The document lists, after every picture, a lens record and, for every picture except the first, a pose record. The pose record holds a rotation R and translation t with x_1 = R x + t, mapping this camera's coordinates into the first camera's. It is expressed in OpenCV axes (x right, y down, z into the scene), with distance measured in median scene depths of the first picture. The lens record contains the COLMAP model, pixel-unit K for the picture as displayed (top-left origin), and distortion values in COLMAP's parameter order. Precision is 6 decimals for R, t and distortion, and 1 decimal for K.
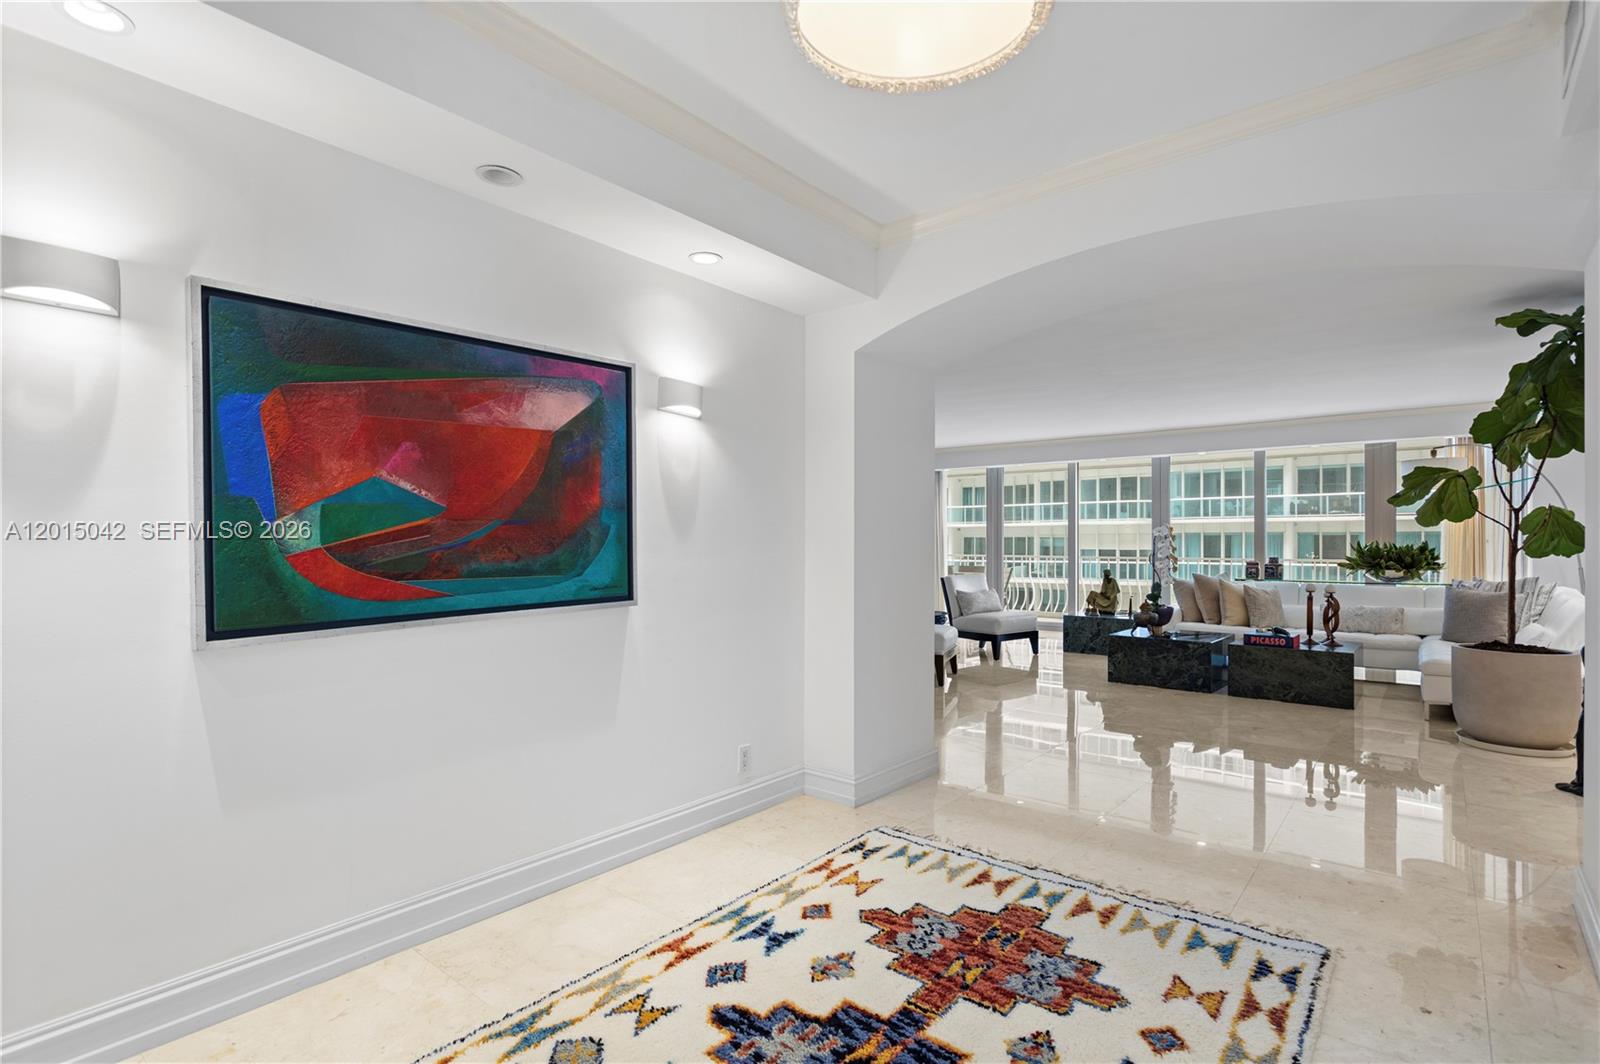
lens RADIAL K [[784.2, 0, 804.5], [0, 784.2, 545.5], [0, 0, 1]] dist [-0.011779, 0.005426]
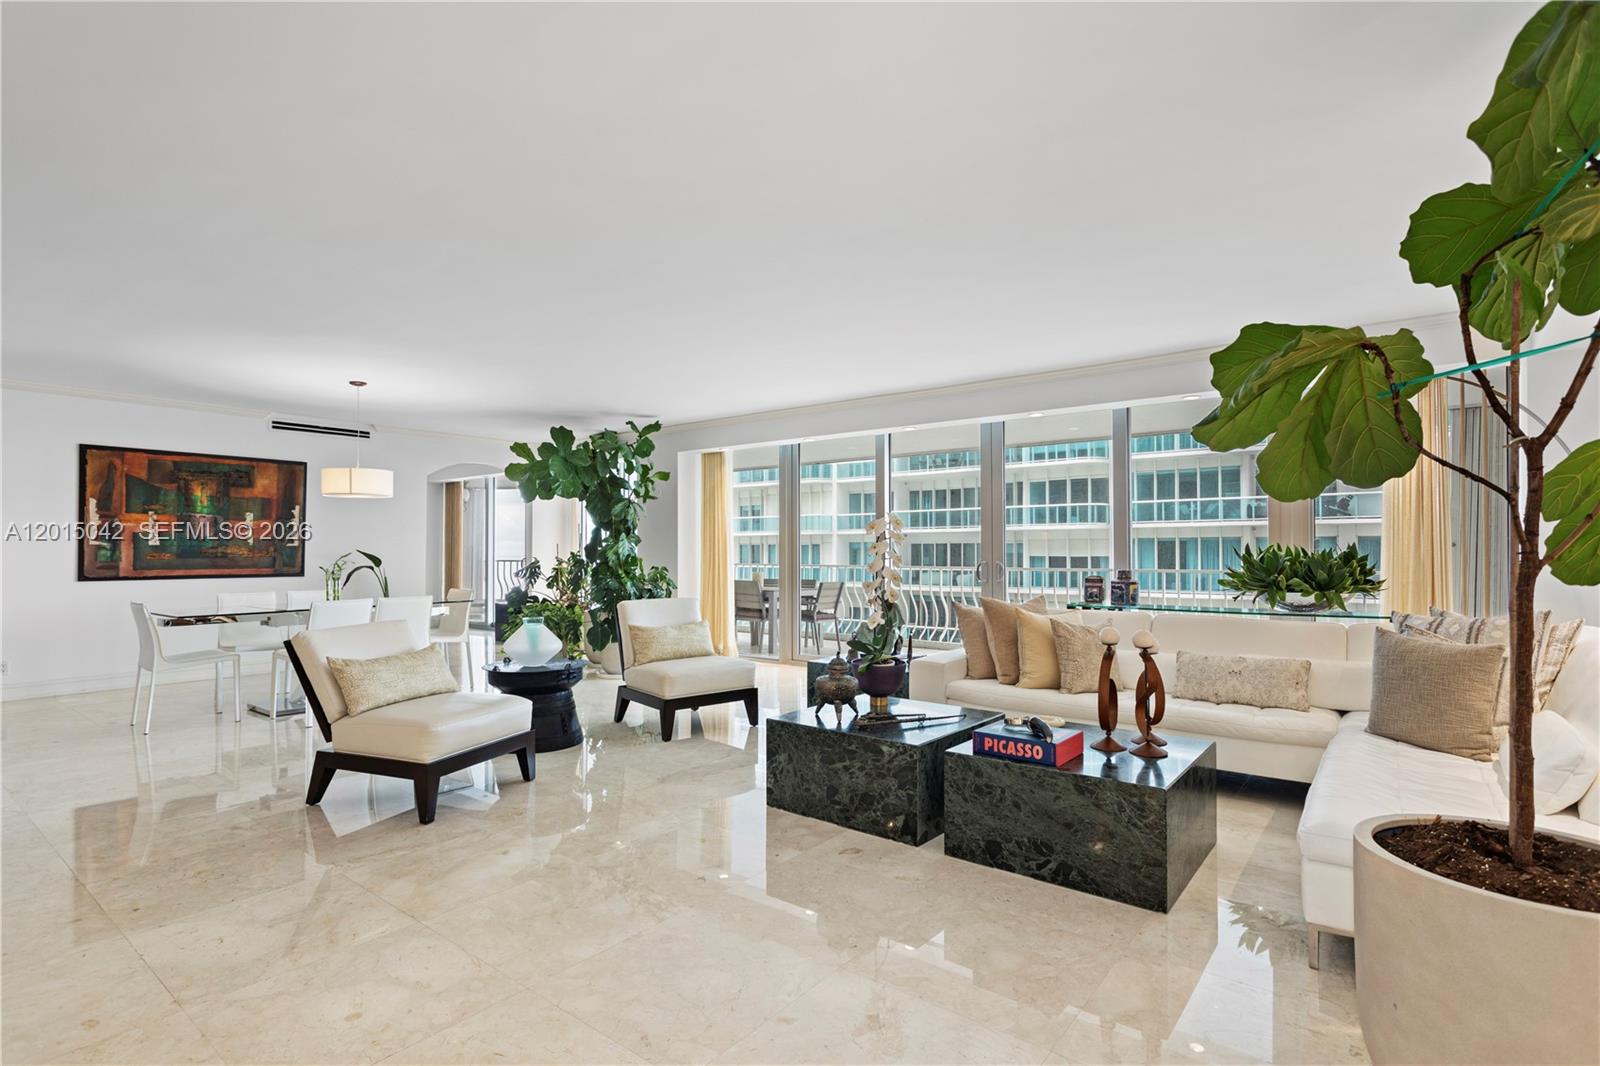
lens RADIAL K [[784.2, 0, 811.9], [0, 784.2, 547.4], [0, 0, 1]] dist [-0.011779, 0.005426]
pose [[0.999582, -0.003063, 0.028747, 0.385619], [0.003268, 0.999970, -0.007089, 0.000241], [-0.028724, 0.007180, 0.999562, 0.437647]]
